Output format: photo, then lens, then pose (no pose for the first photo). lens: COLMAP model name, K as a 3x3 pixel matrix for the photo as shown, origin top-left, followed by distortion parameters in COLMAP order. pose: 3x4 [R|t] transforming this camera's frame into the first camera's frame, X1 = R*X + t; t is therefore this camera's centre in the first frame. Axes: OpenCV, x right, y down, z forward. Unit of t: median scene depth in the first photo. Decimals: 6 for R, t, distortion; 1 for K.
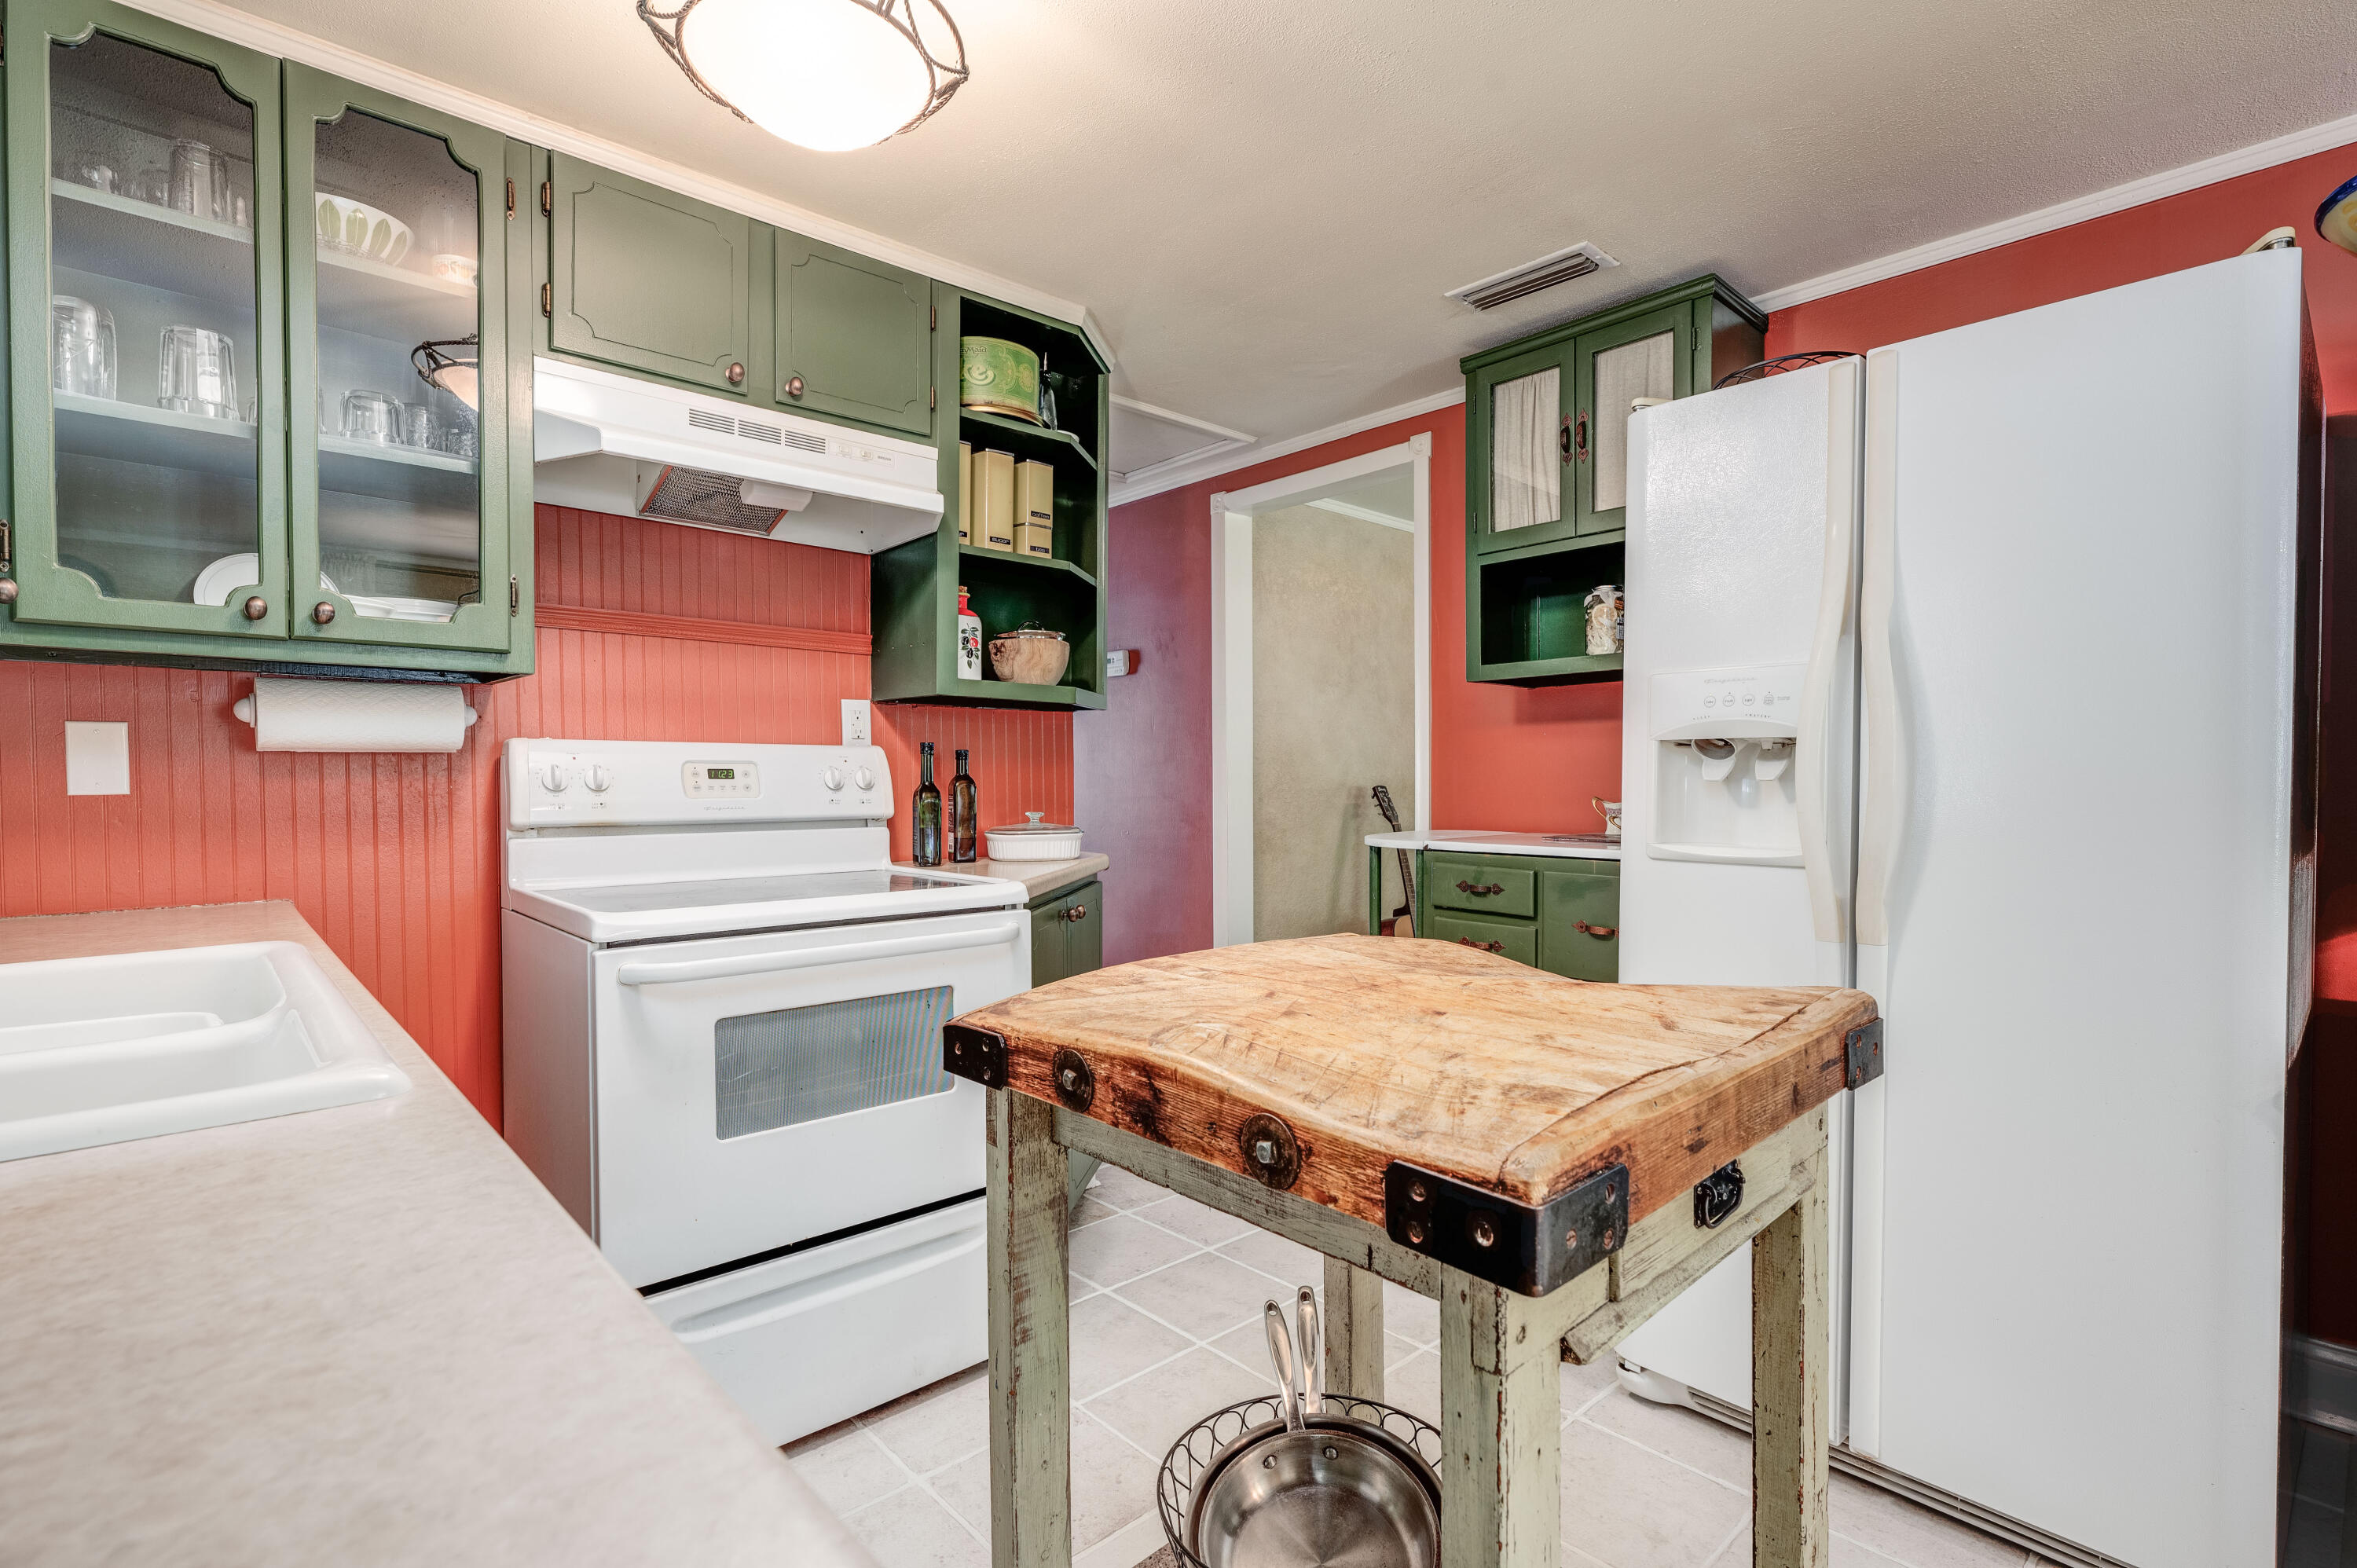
lens RADIAL K [[1109.8, 0, 1175.9], [0, 1109.8, 783.6], [0, 0, 1]] dist [0.000438, 0.001162]
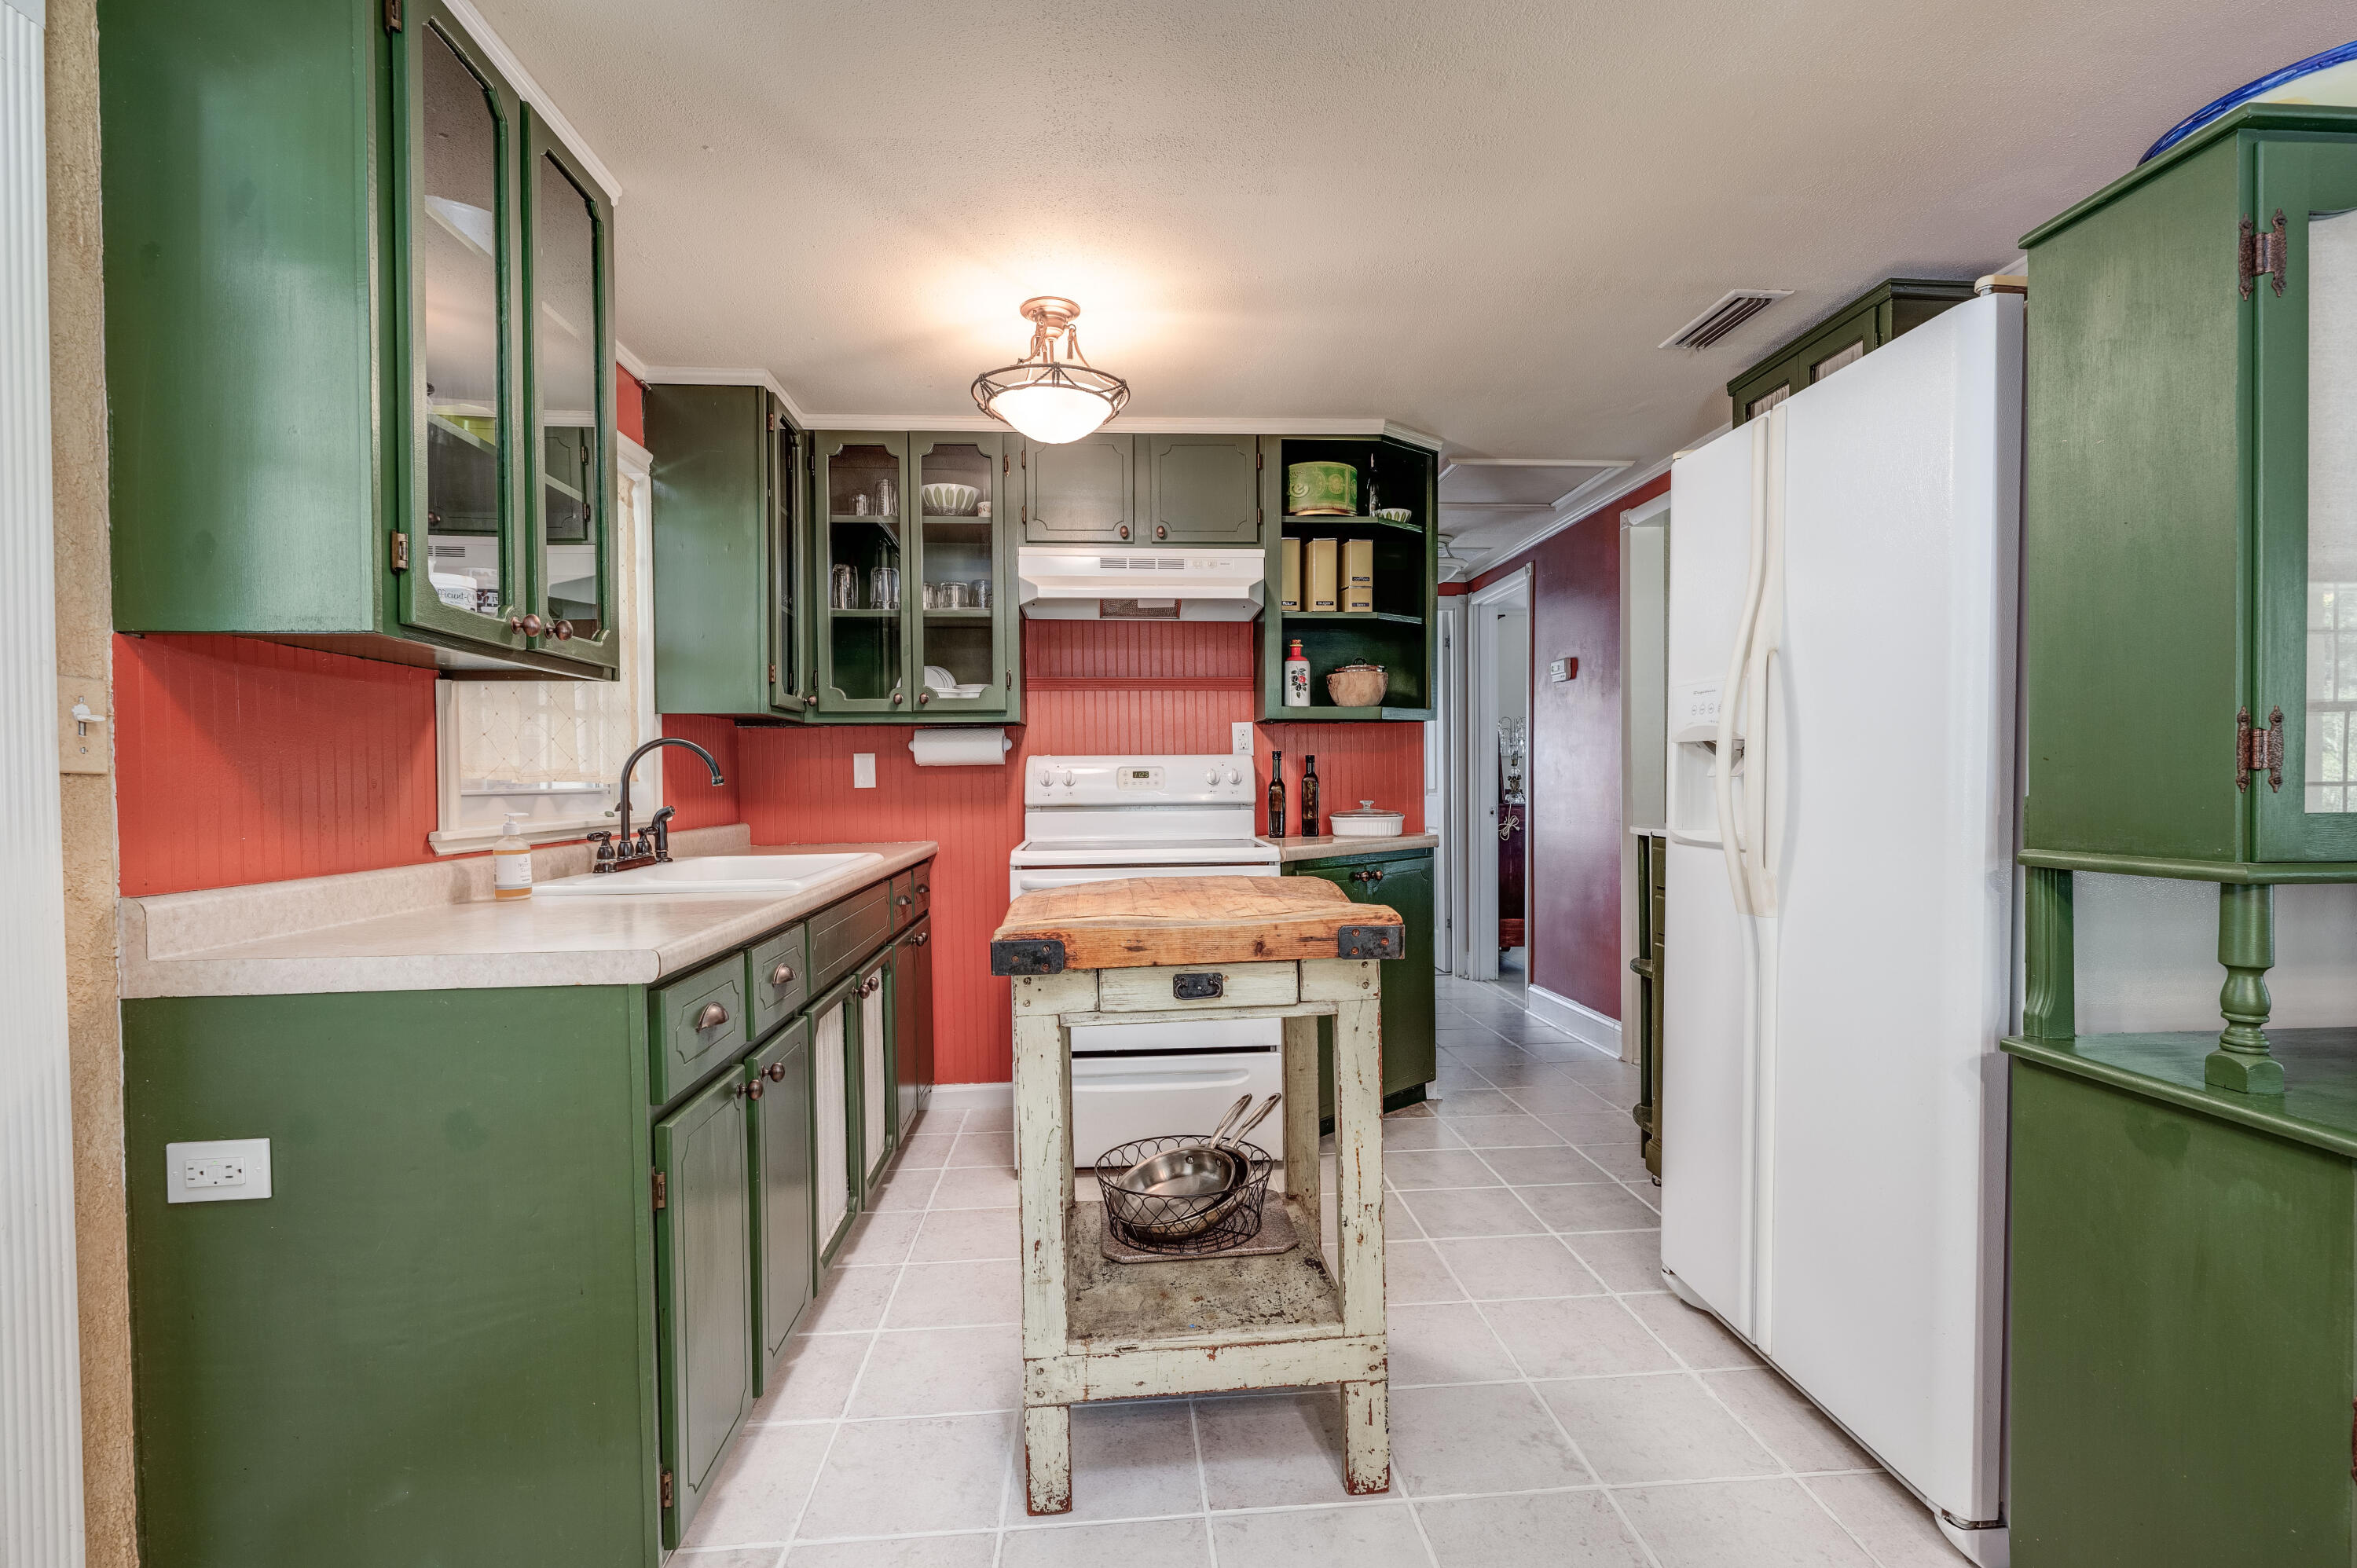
lens RADIAL K [[1109.8, 0, 1189.5], [0, 1109.8, 791.2], [0, 0, 1]] dist [0.000438, 0.001162]
pose [[0.784567, 0.002362, -0.620039, 0.585979], [0.006334, 0.999910, 0.011823, -0.002919], [0.620011, -0.013203, 0.784482, -0.198517]]
